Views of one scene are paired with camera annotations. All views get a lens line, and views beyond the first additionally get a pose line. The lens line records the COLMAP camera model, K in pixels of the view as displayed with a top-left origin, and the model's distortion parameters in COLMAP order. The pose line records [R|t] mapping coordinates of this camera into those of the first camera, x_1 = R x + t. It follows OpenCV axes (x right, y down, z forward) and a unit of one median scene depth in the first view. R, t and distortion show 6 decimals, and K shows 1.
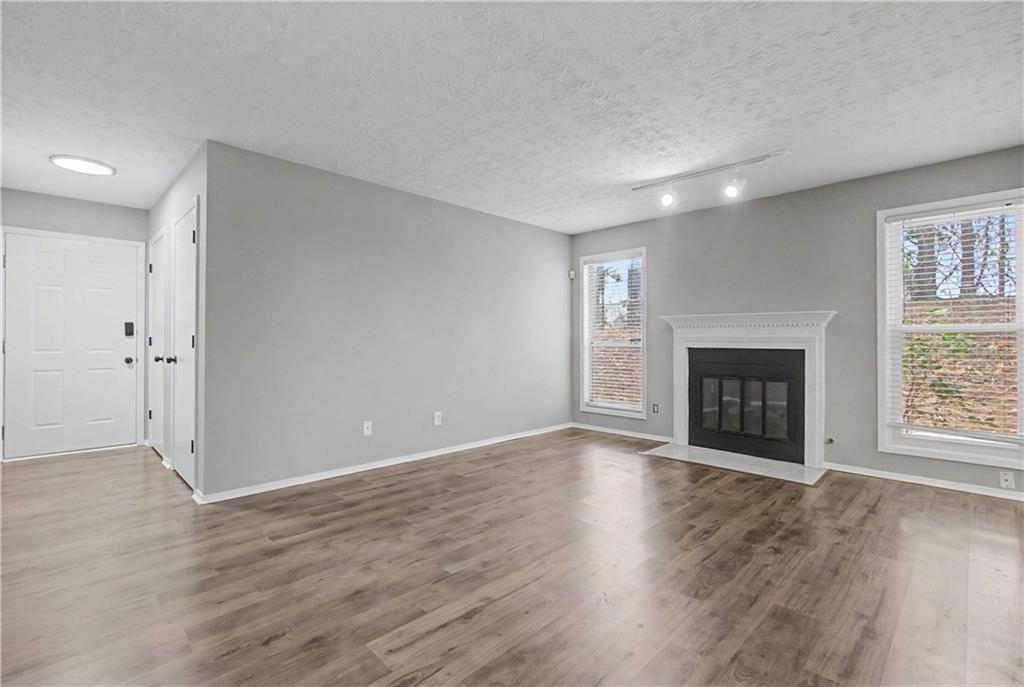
lens RADIAL K [[462.0, 0, 514.0], [0, 462.0, 336.9], [0, 0, 1]] dist [-0.005693, 0.000155]
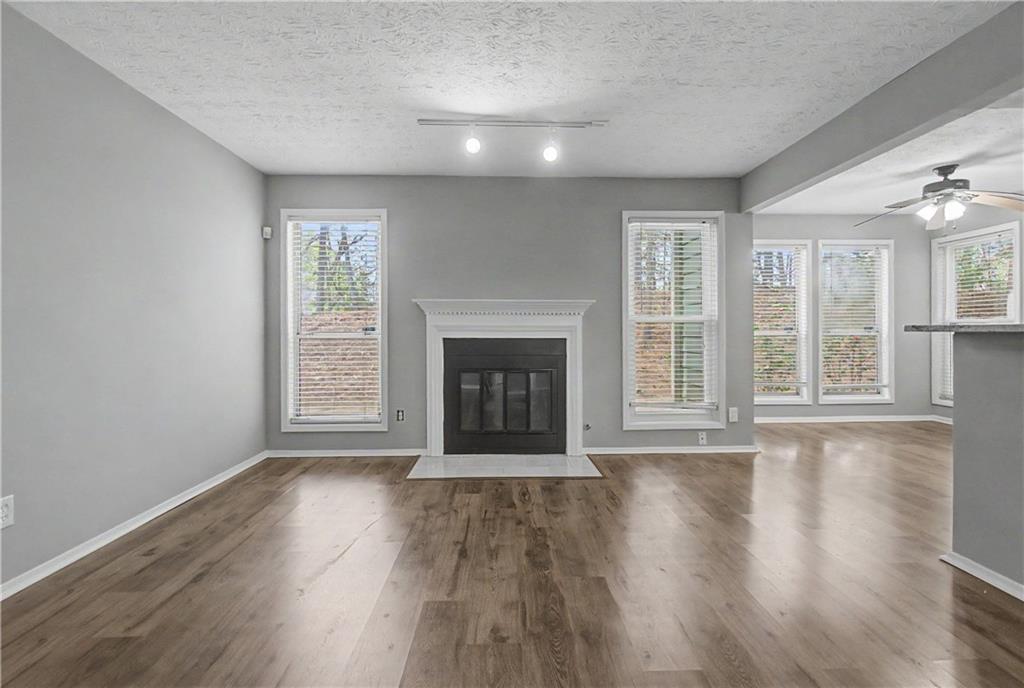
lens RADIAL K [[455.9, 0, 516.6], [0, 455.9, 332.1], [0, 0, 1]] dist [-0.005196, 0.000387]
pose [[0.684656, -0.004400, 0.728854, -0.167538], [-0.003428, 0.999951, 0.009256, 0.004833], [-0.728859, -0.008836, 0.684607, 0.423296]]
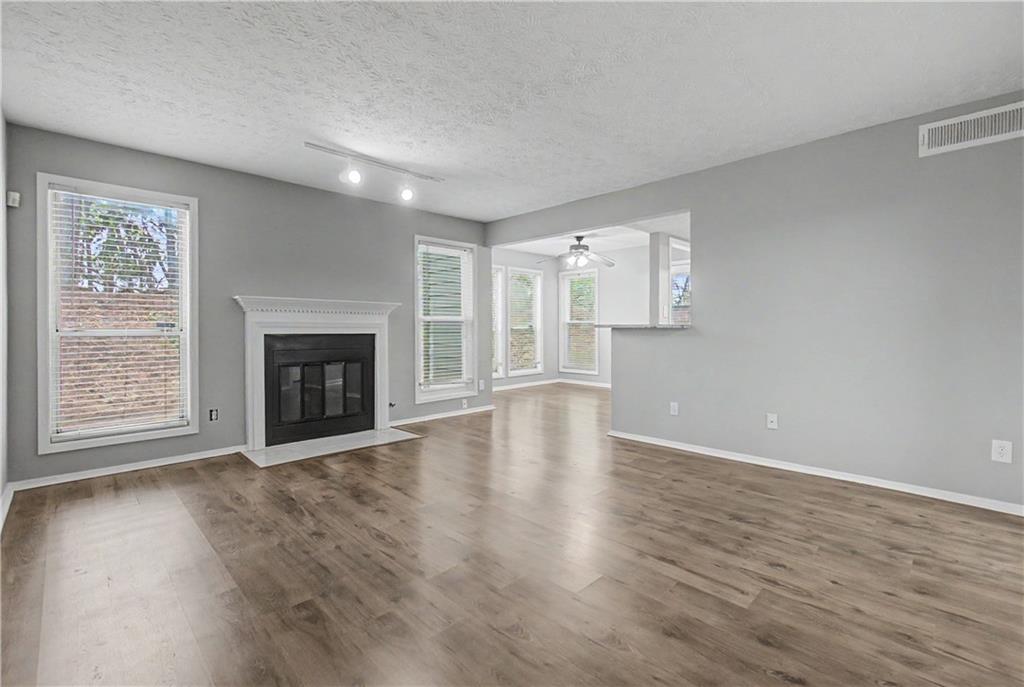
lens RADIAL K [[455.9, 0, 516.6], [0, 455.9, 331.6], [0, 0, 1]] dist [-0.005196, 0.000387]
pose [[0.000831, -0.009909, 0.999951, -0.589337], [-0.007874, 0.999920, 0.009915, 0.007074], [-0.999969, -0.007882, 0.000753, 0.658854]]
